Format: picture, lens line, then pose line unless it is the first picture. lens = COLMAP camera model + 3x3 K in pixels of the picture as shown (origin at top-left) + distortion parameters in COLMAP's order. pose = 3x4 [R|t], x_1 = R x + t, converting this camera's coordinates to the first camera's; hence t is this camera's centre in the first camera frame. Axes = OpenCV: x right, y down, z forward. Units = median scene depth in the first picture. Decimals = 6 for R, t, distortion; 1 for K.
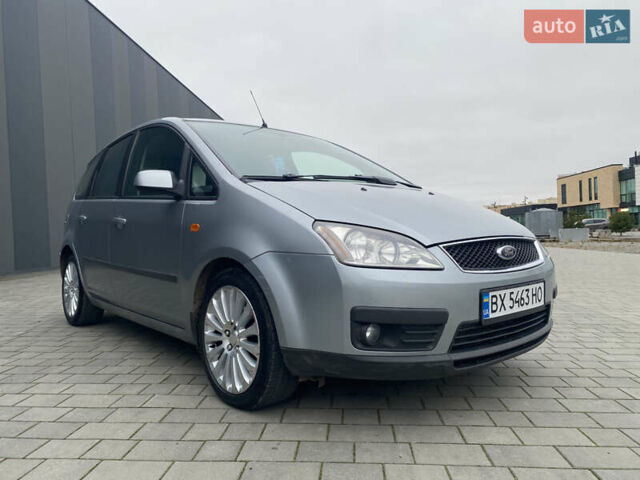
lens RADIAL K [[491.1, 0, 311.6], [0, 491.1, 242.9], [0, 0, 1]] dist [-0.007741, 0.040884]
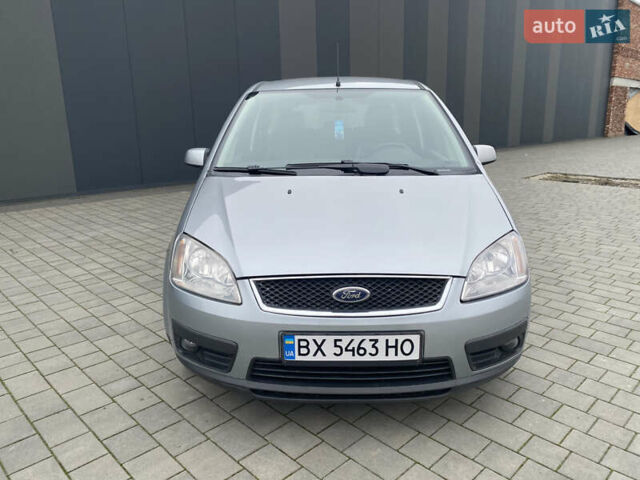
lens RADIAL K [[488.0, 0, 320.0], [0, 488.0, 240.0], [0, 0, 1]] dist [0.037704, -0.026649]
pose [[0.756916, 0.173438, -0.630077, 0.890804], [-0.019406, 0.969680, 0.243606, -0.288316], [0.653224, -0.172162, 0.737332, 0.332444]]
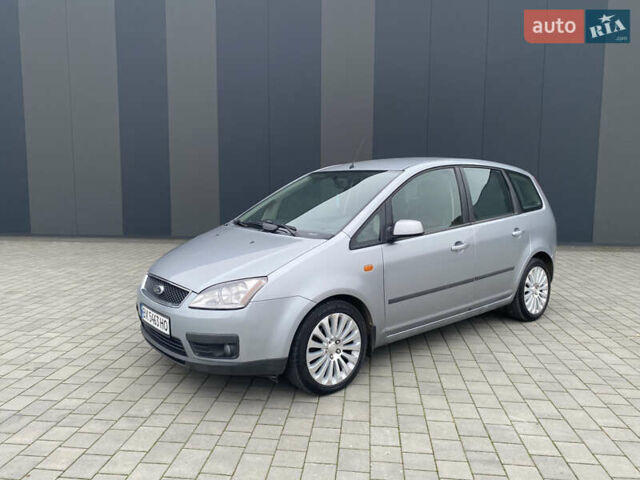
lens RADIAL K [[488.0, 0, 320.0], [0, 488.0, 240.0], [0, 0, 1]] dist [0.037704, -0.026649]
pose [[-0.028456, 0.140673, -0.989647, 1.939367], [-0.020897, 0.989748, 0.141288, -0.375801], [0.999377, 0.024701, -0.025225, 1.559522]]
